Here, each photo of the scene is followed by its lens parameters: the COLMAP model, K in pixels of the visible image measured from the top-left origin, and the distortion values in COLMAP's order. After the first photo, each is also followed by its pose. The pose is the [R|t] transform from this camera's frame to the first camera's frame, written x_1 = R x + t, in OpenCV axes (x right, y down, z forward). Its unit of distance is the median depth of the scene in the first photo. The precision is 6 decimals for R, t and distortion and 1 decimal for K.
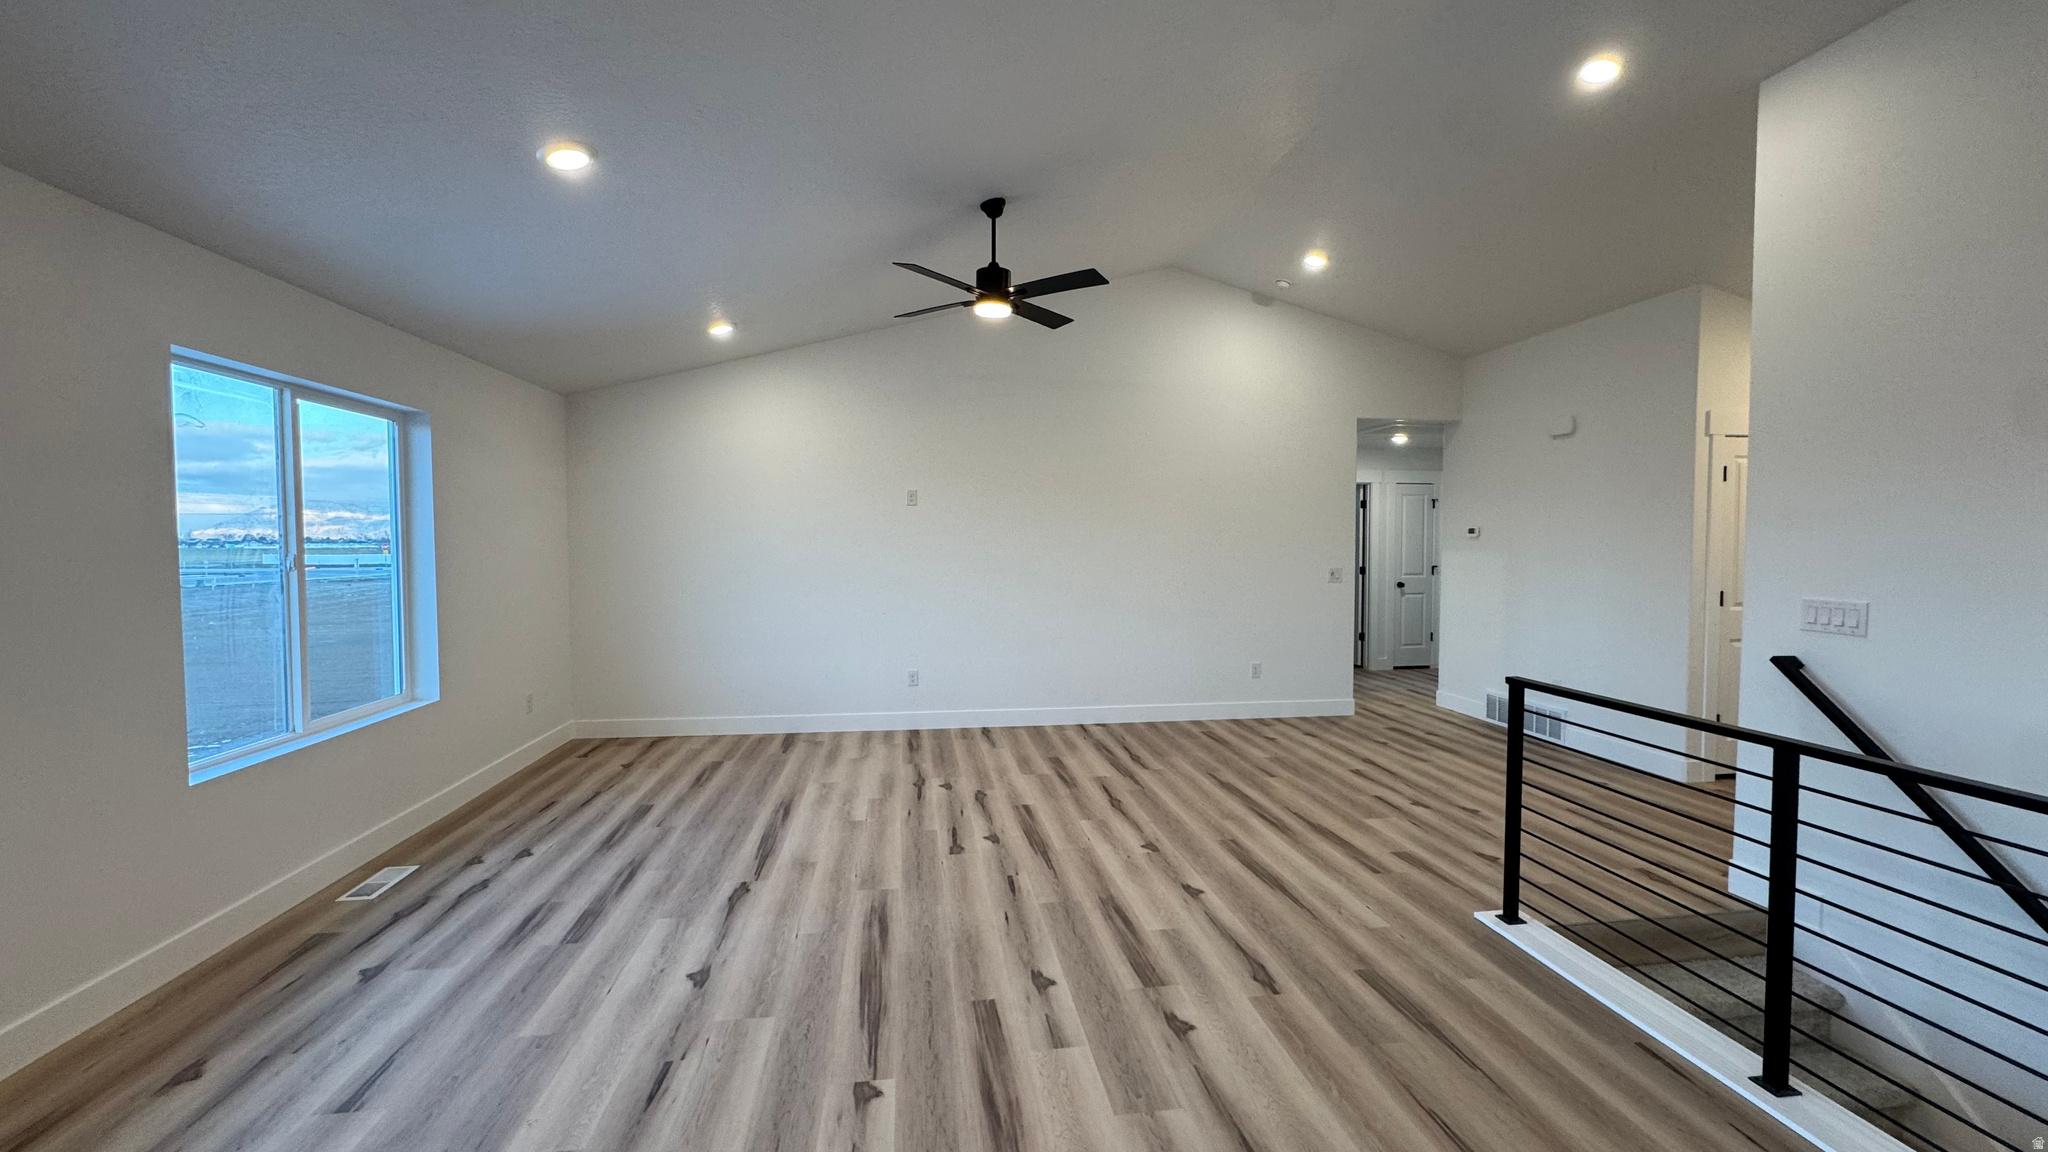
lens RADIAL K [[841.5, 0, 1024.1], [0, 841.5, 574.1], [0, 0, 1]] dist [-0.001874, 0.000162]
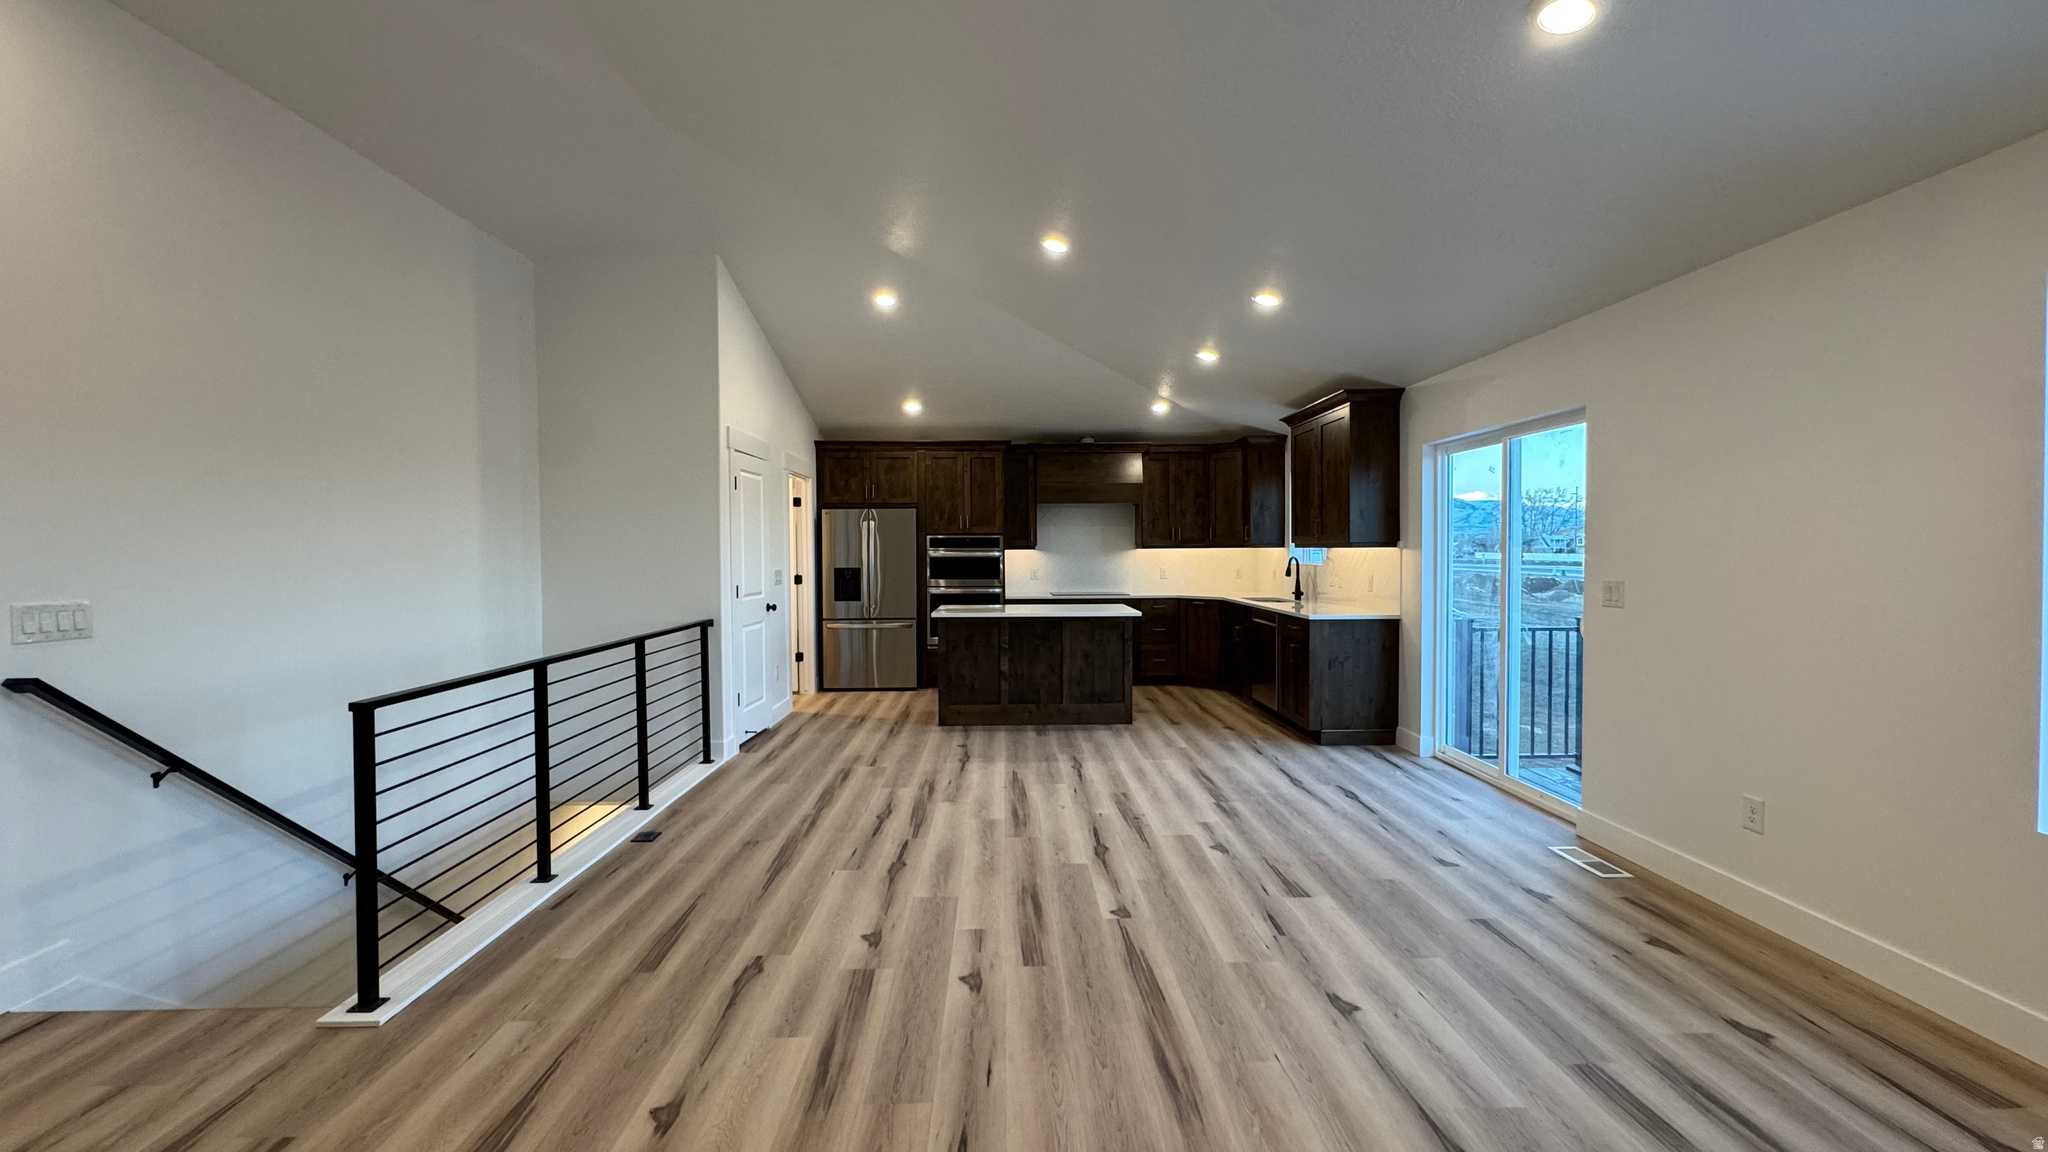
lens RADIAL K [[841.5, 0, 1023.4], [0, 841.5, 580.1], [0, 0, 1]] dist [-0.001874, 0.000162]
pose [[-0.993433, 0.002271, 0.114396, -0.148418], [0.011209, 0.996926, 0.077549, -0.053591], [-0.113869, 0.078322, -0.990404, 1.909654]]
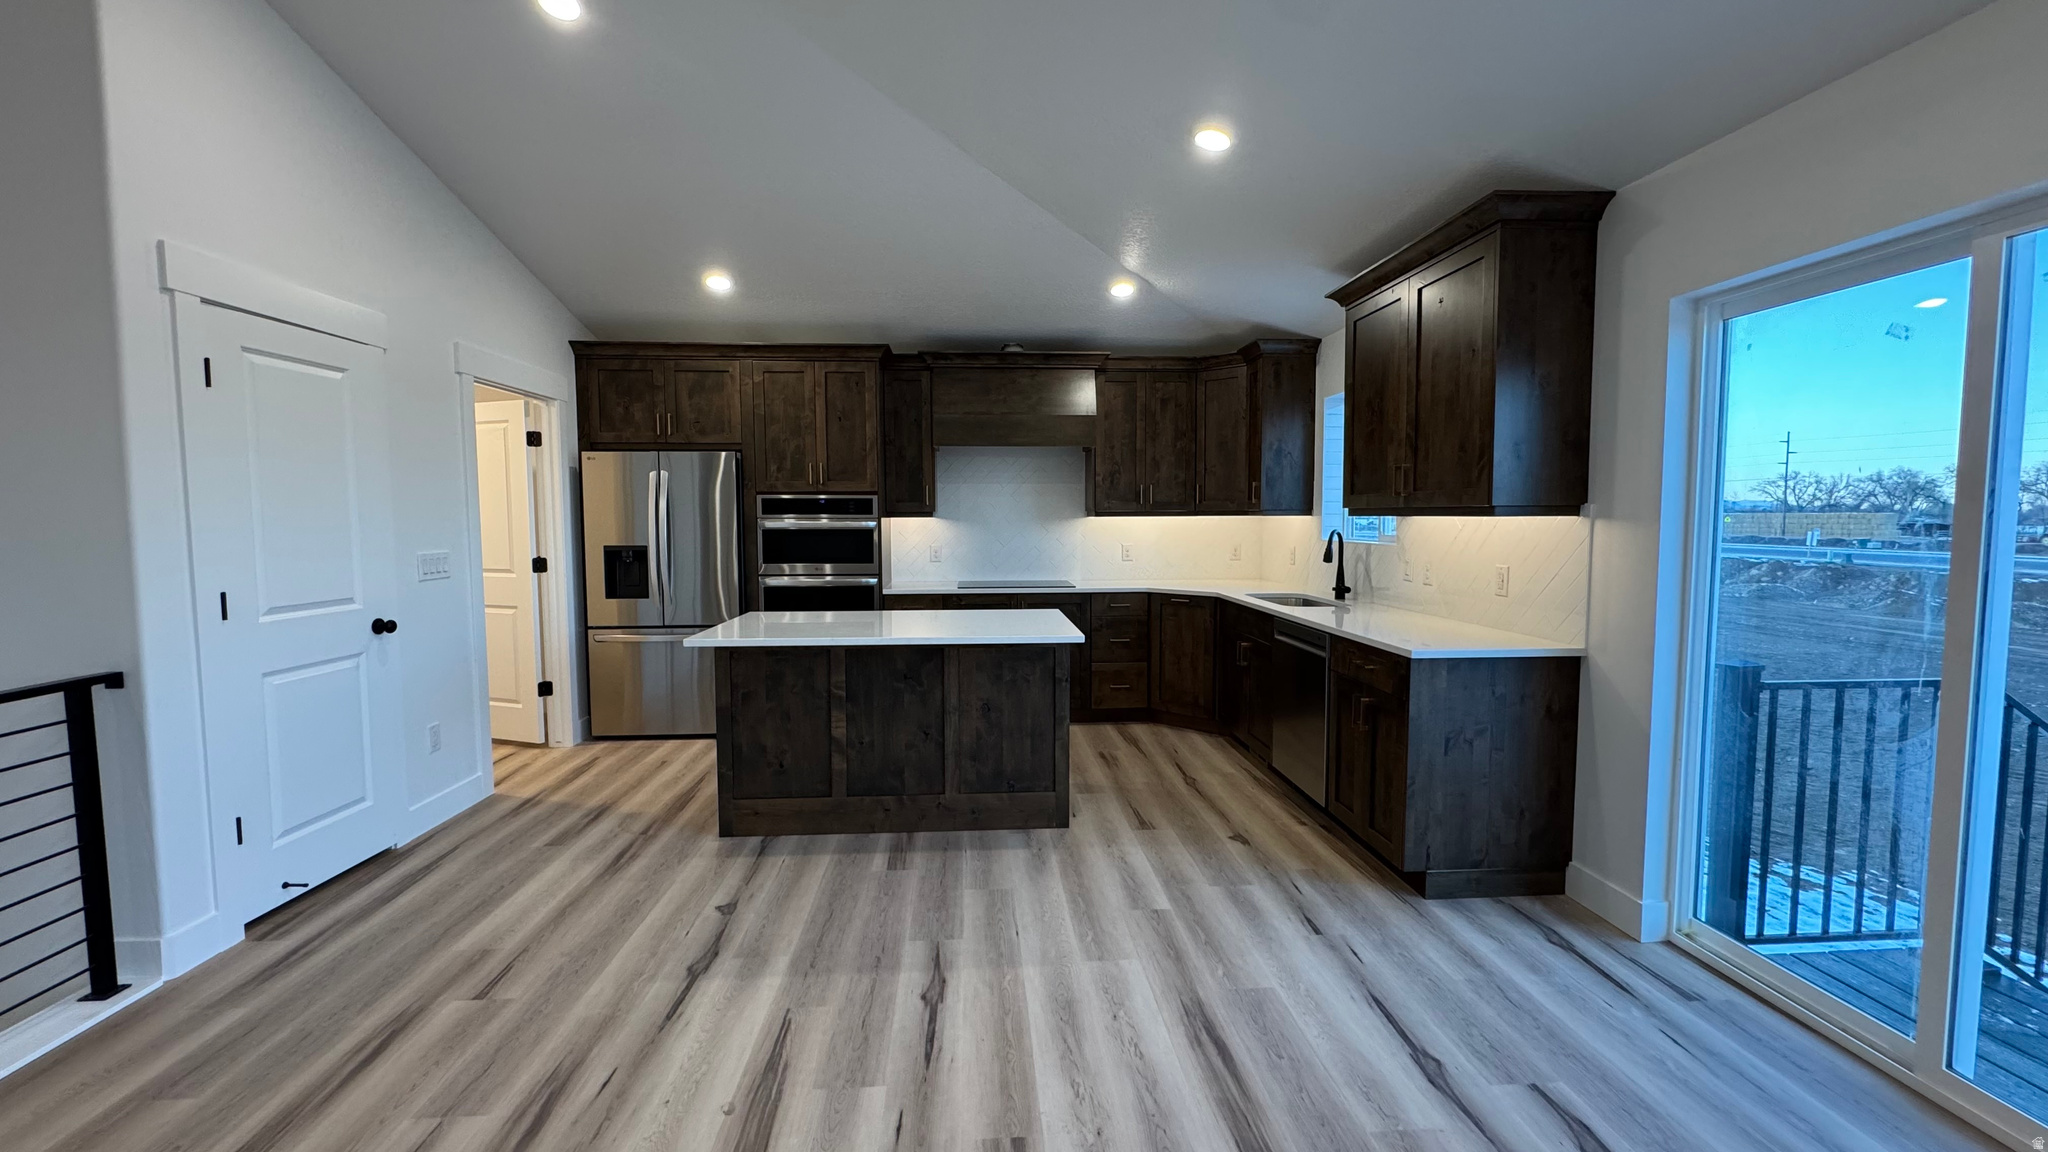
lens RADIAL K [[841.5, 0, 1028.0], [0, 841.5, 570.3], [0, 0, 1]] dist [-0.001874, 0.000162]
pose [[-0.997542, -0.001554, 0.070052, -0.184615], [0.005859, 0.994403, 0.105489, -0.028215], [-0.069824, 0.105640, -0.991950, 1.275143]]
